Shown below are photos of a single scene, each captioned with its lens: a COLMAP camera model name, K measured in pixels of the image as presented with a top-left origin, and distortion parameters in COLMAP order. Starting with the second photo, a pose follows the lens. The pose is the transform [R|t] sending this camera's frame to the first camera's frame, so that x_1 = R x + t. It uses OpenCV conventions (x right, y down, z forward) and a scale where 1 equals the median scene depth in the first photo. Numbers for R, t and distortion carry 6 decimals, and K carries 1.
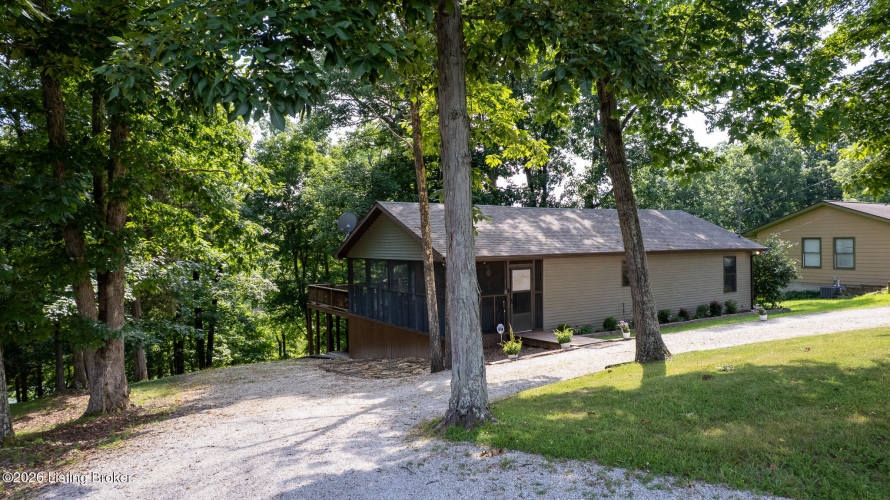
lens RADIAL K [[553.5, 0, 445.0], [0, 553.5, 250.0], [0, 0, 1]] dist [-0.026283, 0.002641]
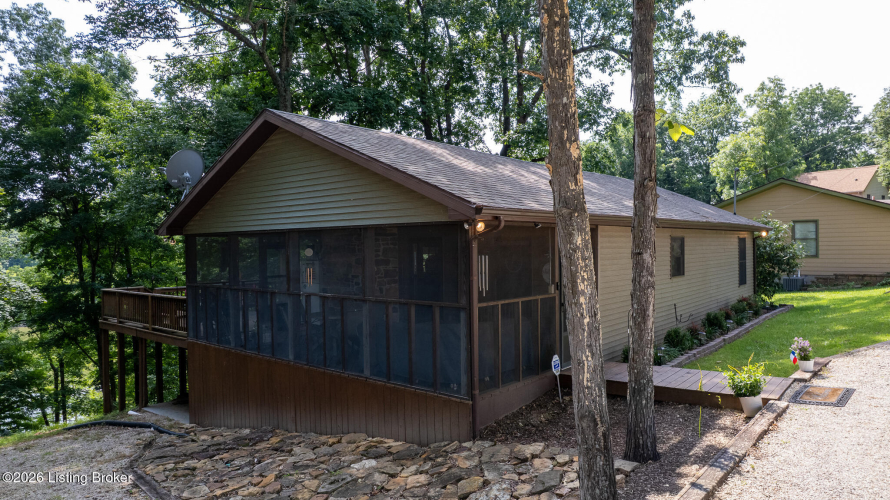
lens RADIAL K [[553.5, 0, 445.0], [0, 553.5, 250.0], [0, 0, 1]] dist [-0.026283, 0.002641]
pose [[0.948945, -0.000365, 0.315443, -0.075153], [0.002214, 0.999982, -0.005503, 0.022855], [-0.315435, 0.005921, 0.948929, 0.295370]]
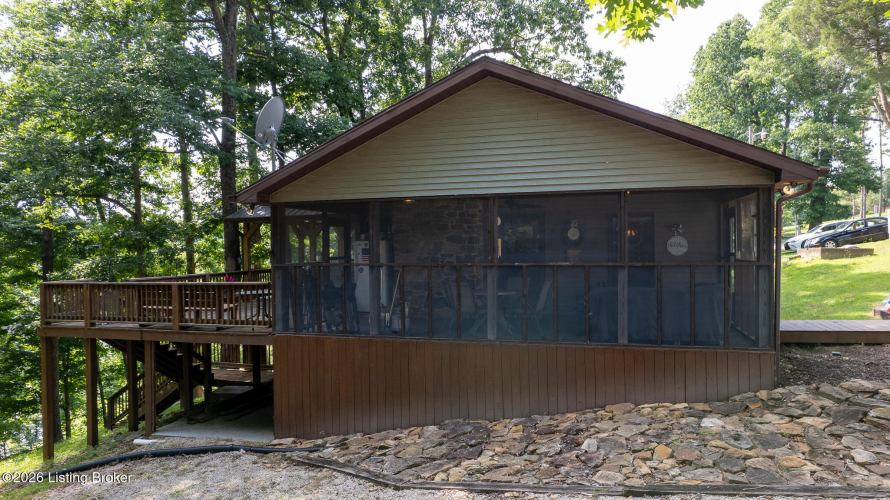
lens RADIAL K [[553.5, 0, 445.0], [0, 553.5, 250.0], [0, 0, 1]] dist [-0.026283, 0.002641]
pose [[0.738566, -0.001990, 0.674178, -0.253481], [0.008406, 0.999945, -0.006257, 0.038042], [-0.674129, 0.010289, 0.738542, 0.418284]]
